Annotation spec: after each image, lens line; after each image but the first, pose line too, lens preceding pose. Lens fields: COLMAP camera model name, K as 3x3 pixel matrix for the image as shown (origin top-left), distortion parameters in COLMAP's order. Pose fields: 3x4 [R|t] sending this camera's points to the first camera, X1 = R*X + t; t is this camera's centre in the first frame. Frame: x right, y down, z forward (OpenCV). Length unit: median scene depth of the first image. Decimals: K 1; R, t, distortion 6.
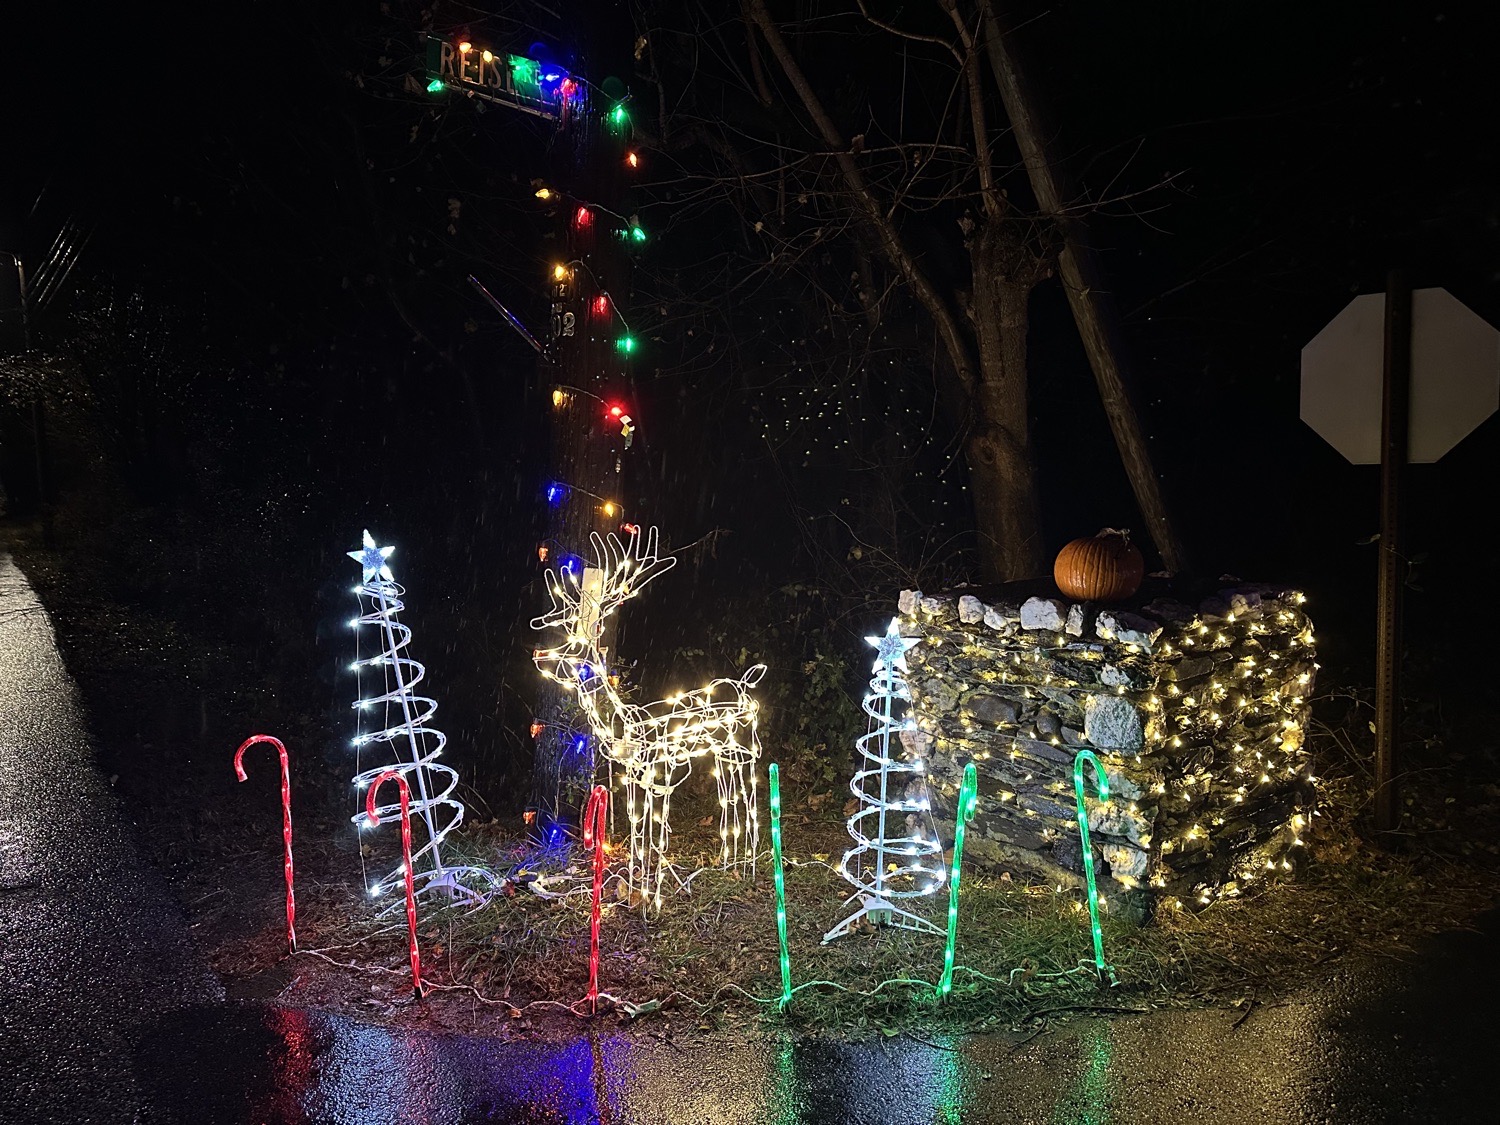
lens RADIAL K [[1043.0, 0, 743.4], [0, 1043.0, 574.1], [0, 0, 1]] dist [-0.000011, -0.006234]
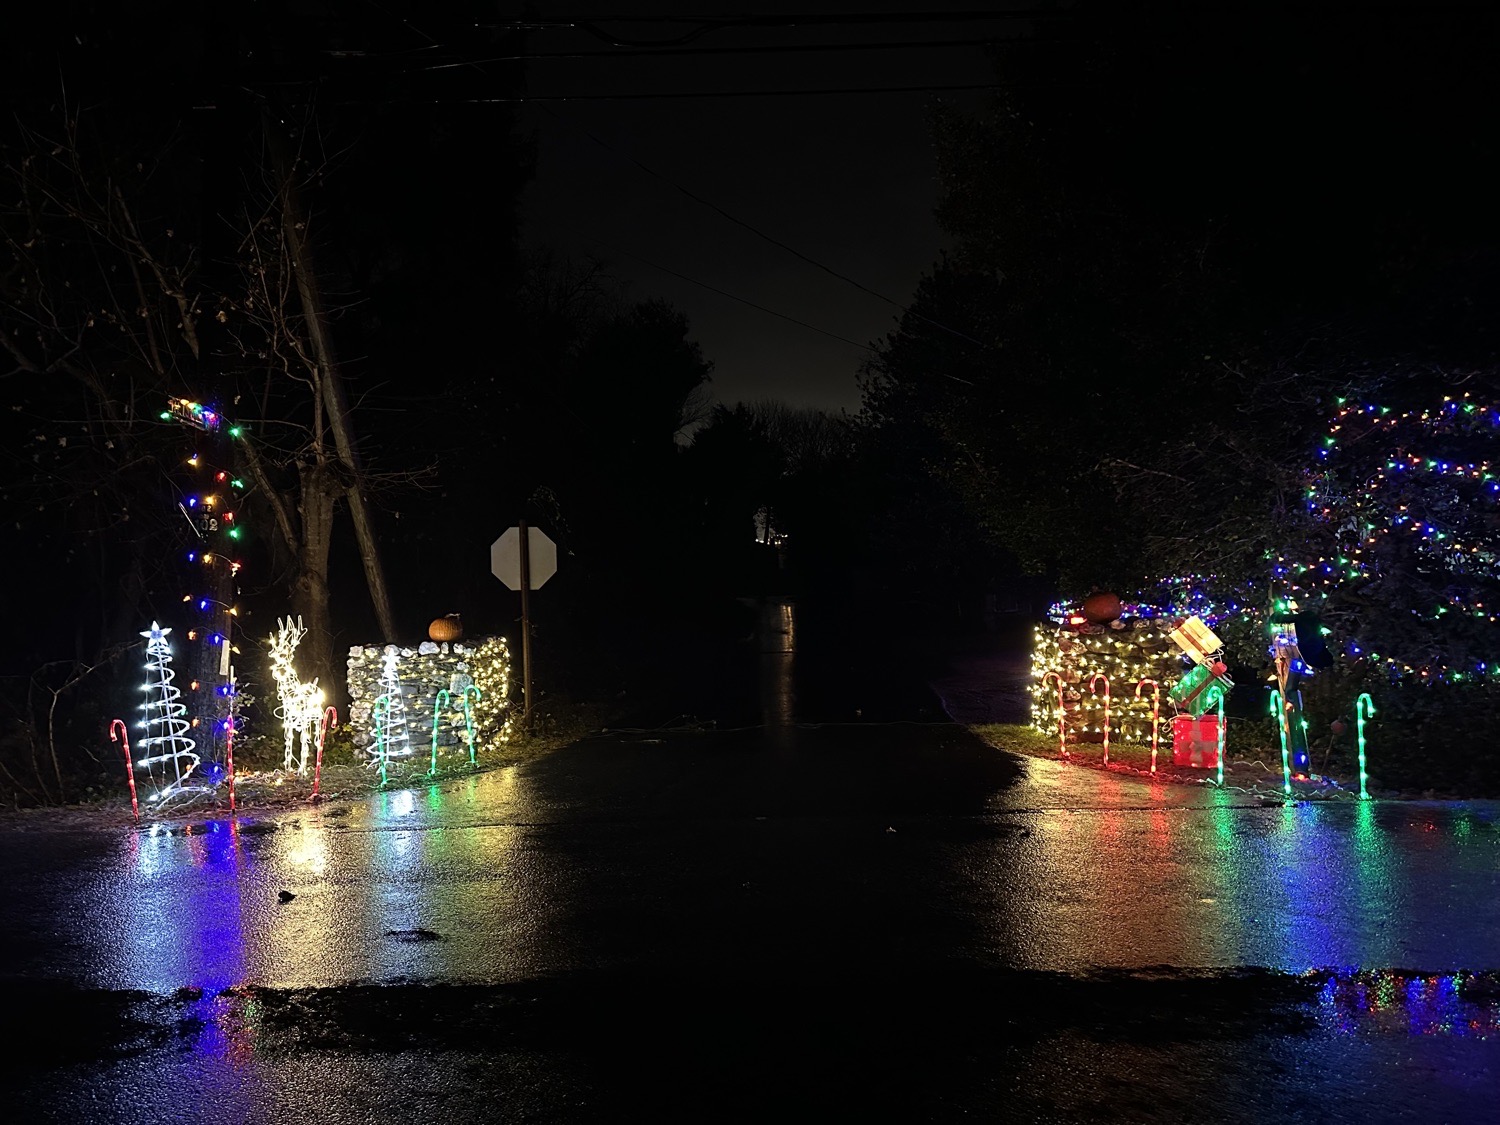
lens RADIAL K [[1043.0, 0, 743.4], [0, 1043.0, 574.1], [0, 0, 1]] dist [-0.000011, -0.006234]
pose [[0.620668, 0.012964, 0.783966, -1.230943], [0.085798, 0.992736, -0.084343, 0.137837], [-0.779365, 0.119611, 0.615047, -1.195953]]
